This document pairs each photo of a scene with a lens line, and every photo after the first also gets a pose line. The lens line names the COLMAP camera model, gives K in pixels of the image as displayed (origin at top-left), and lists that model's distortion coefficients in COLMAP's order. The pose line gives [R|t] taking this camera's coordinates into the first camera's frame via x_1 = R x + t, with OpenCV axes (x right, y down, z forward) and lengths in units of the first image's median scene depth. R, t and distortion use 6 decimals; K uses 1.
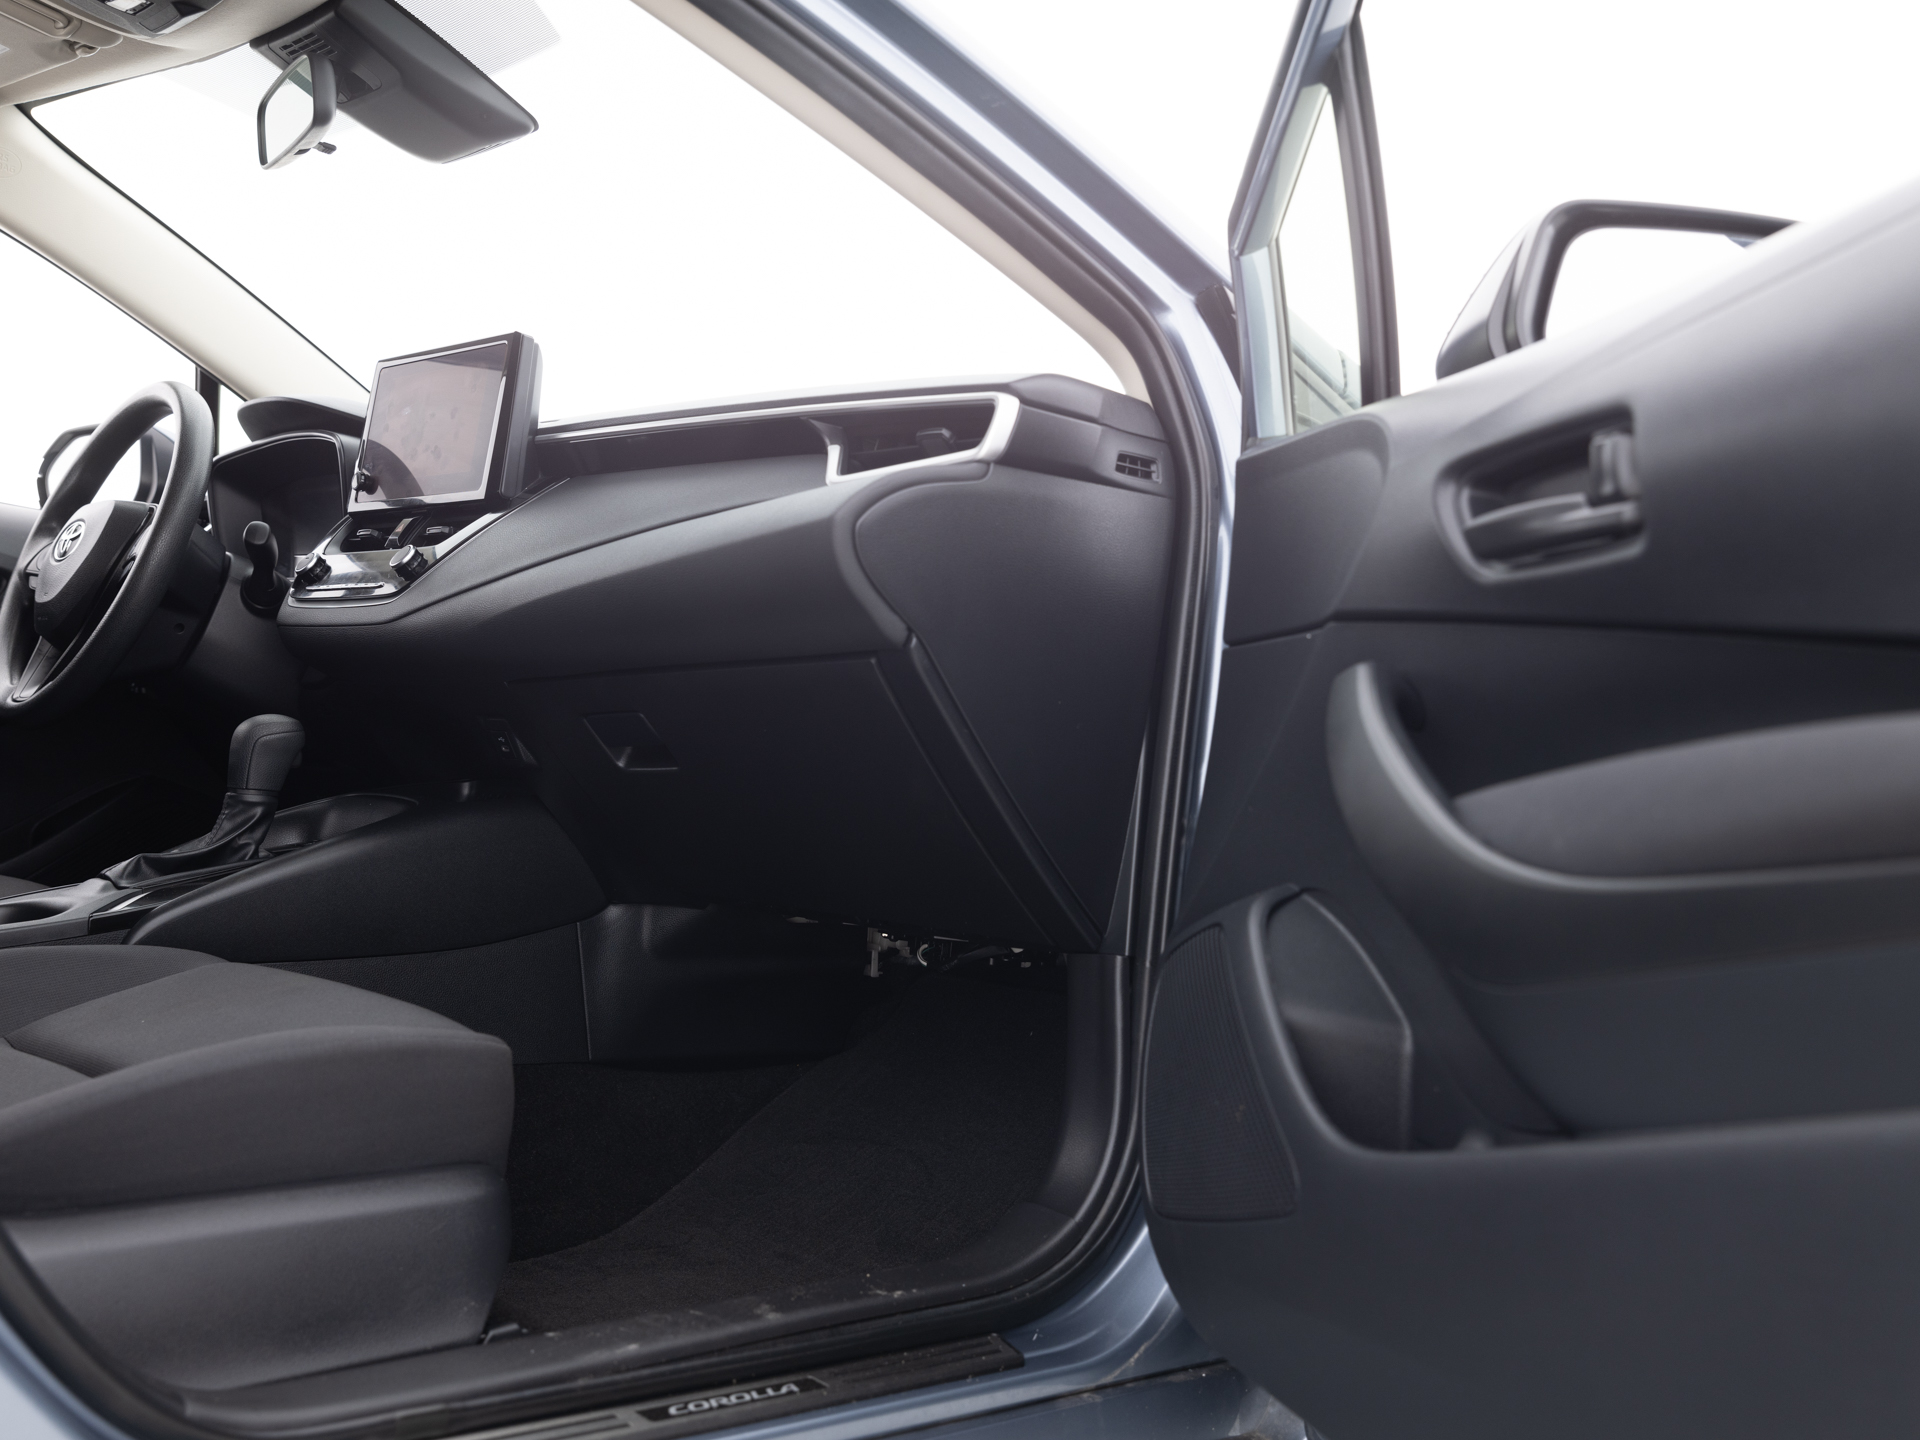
lens RADIAL K [[2241.2, 0, 960.0], [0, 2241.2, 720.0], [0, 0, 1]] dist [-0.016012, -0.029167]
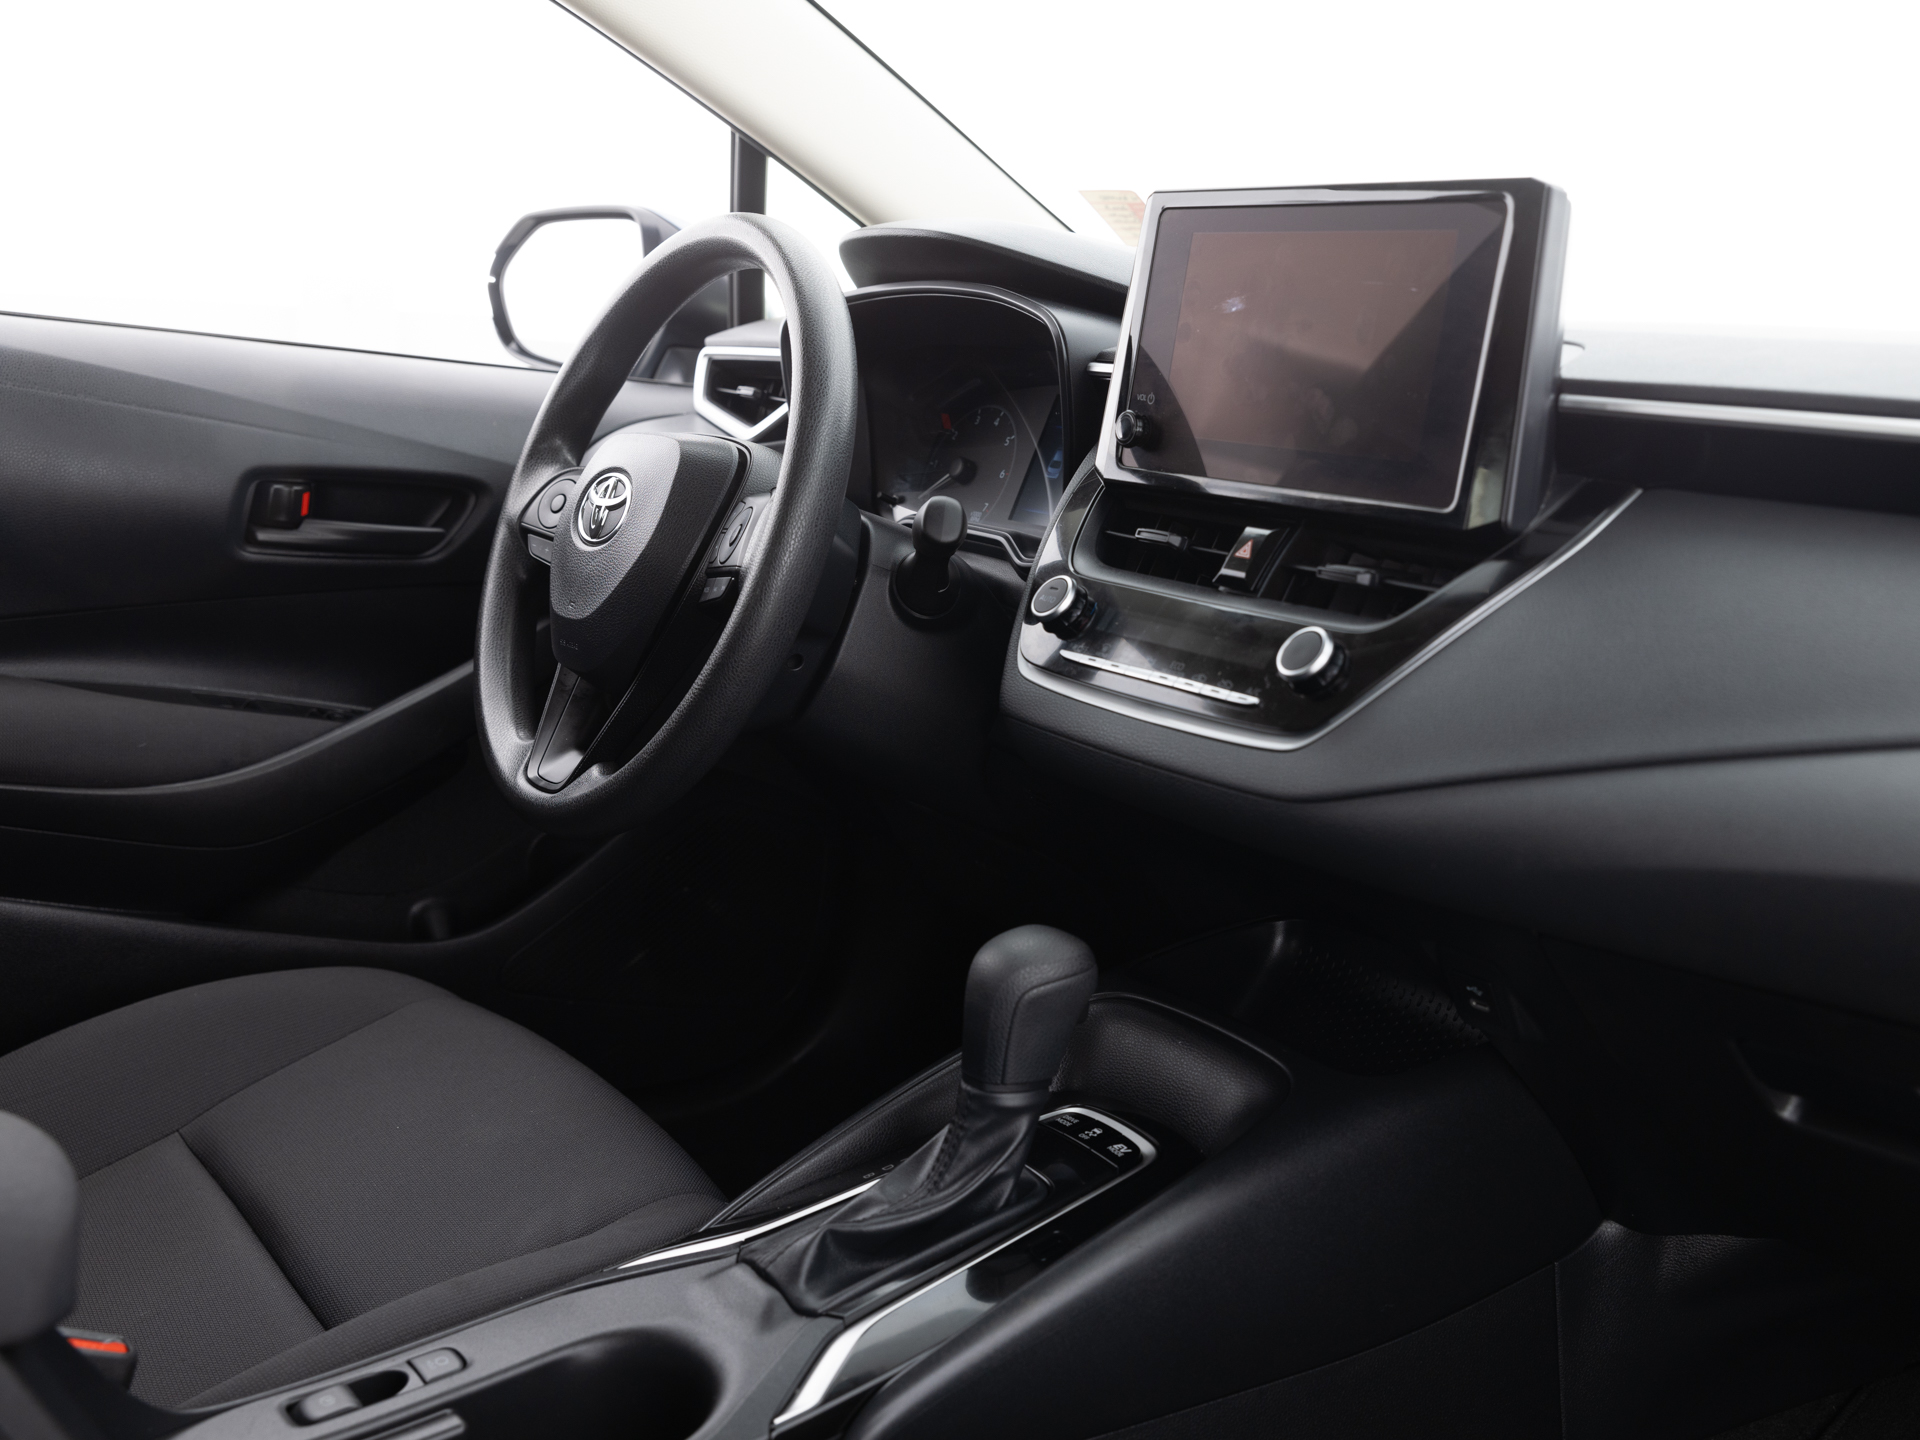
lens RADIAL K [[2241.2, 0, 960.0], [0, 2241.2, 720.0], [0, 0, 1]] dist [-0.016012, -0.029167]
pose [[0.989053, 0.022267, -0.145869, -0.220736], [0.003733, 0.984457, 0.175588, -0.127925], [0.147512, -0.174210, 0.973597, 0.434797]]
